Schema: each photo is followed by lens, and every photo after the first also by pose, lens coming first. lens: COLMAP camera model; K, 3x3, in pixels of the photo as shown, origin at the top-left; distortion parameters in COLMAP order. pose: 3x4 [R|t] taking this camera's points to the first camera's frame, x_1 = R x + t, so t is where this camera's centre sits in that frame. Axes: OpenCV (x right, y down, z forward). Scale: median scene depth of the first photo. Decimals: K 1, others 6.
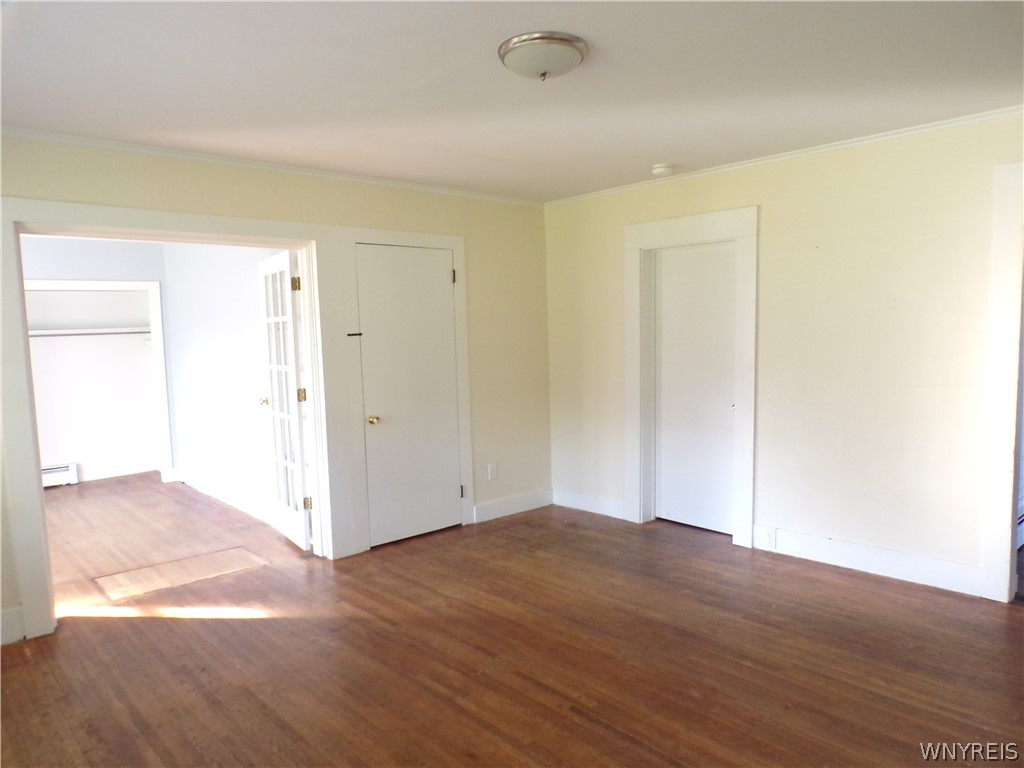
lens RADIAL K [[713.6, 0, 509.7], [0, 713.6, 385.7], [0, 0, 1]] dist [0.003812, 0.007086]
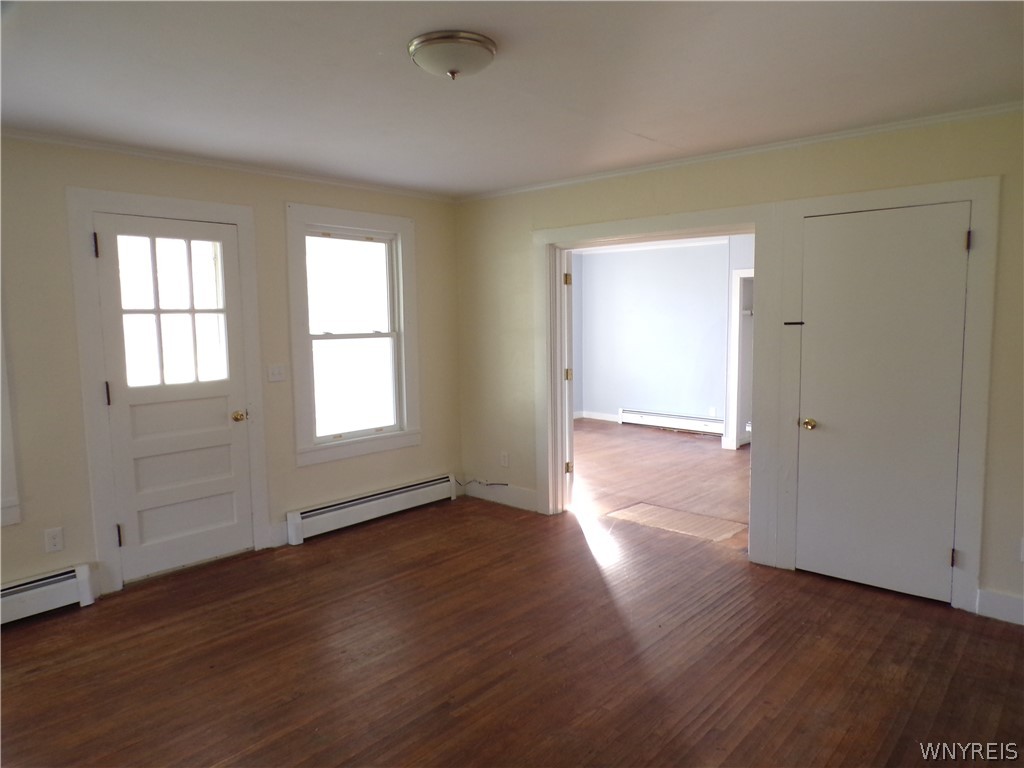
lens RADIAL K [[711.9, 0, 508.8], [0, 711.9, 387.2], [0, 0, 1]] dist [0.008174, -0.000933]
pose [[0.118431, 0.125246, -0.985032, 0.618817], [-0.076414, 0.990221, 0.116719, -0.070114], [0.990018, 0.061447, 0.126843, 0.554769]]
